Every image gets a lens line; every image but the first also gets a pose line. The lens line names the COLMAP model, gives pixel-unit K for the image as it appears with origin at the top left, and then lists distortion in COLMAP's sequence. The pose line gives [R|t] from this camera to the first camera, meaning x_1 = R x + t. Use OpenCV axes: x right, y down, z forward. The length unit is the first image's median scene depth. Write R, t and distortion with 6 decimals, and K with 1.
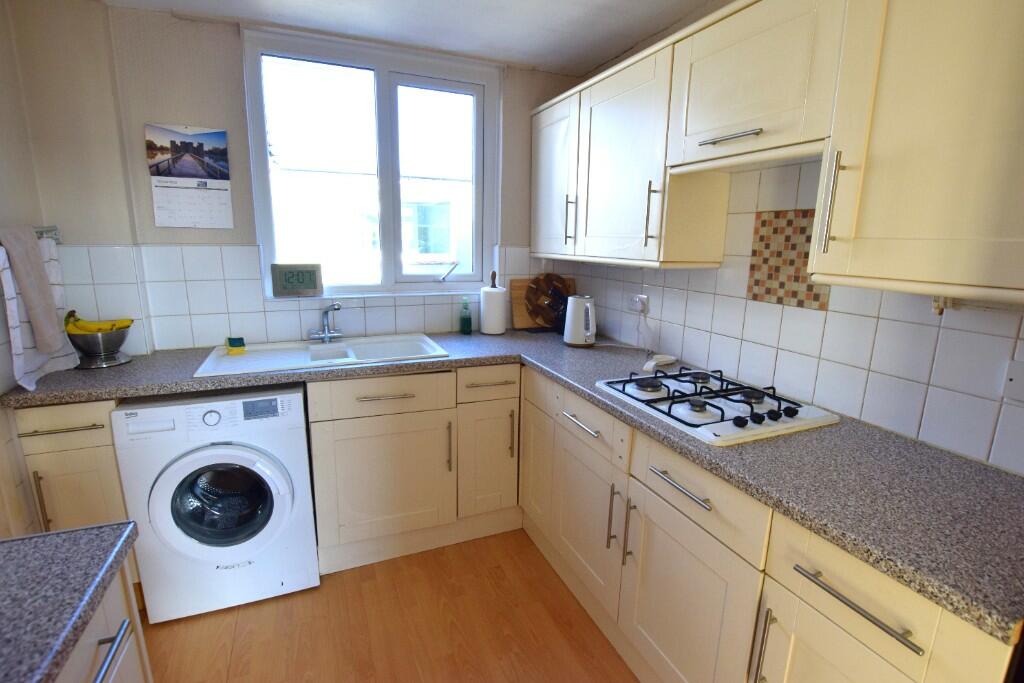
lens RADIAL K [[484.6, 0, 512.0], [0, 484.6, 341.5], [0, 0, 1]] dist [-0.001636, 0.000182]
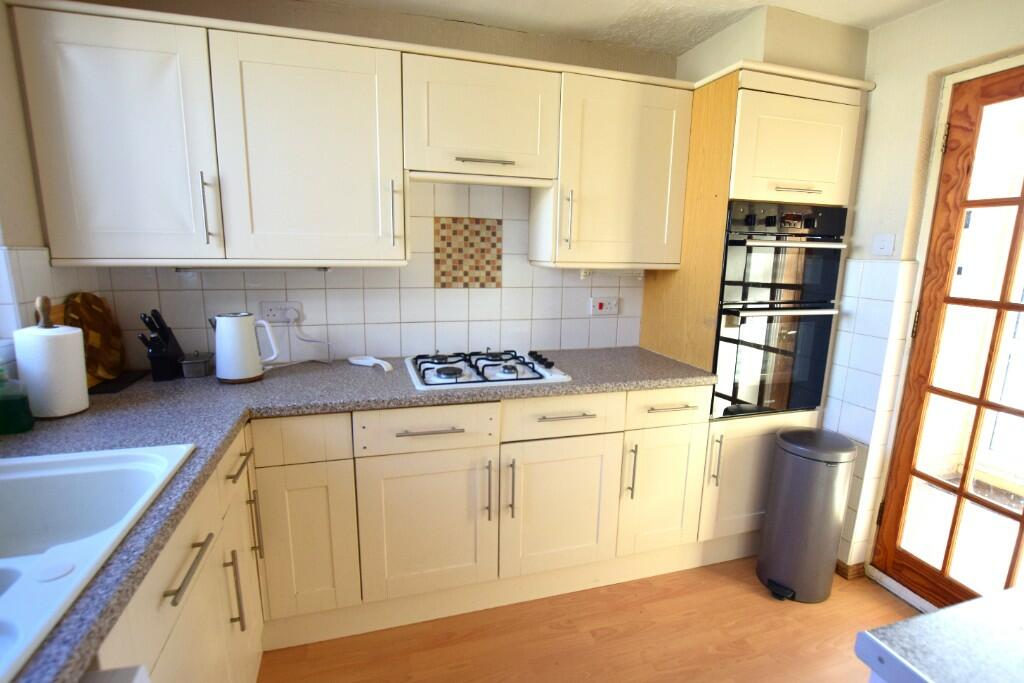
lens RADIAL K [[496.6, 0, 512.0], [0, 496.6, 341.5], [0, 0, 1]] dist [0.001351, 0.000284]
pose [[0.122710, -0.201076, 0.971859, -0.784990], [0.192597, 0.965468, 0.175436, -0.149642], [-0.973575, 0.165649, 0.157200, 0.684235]]
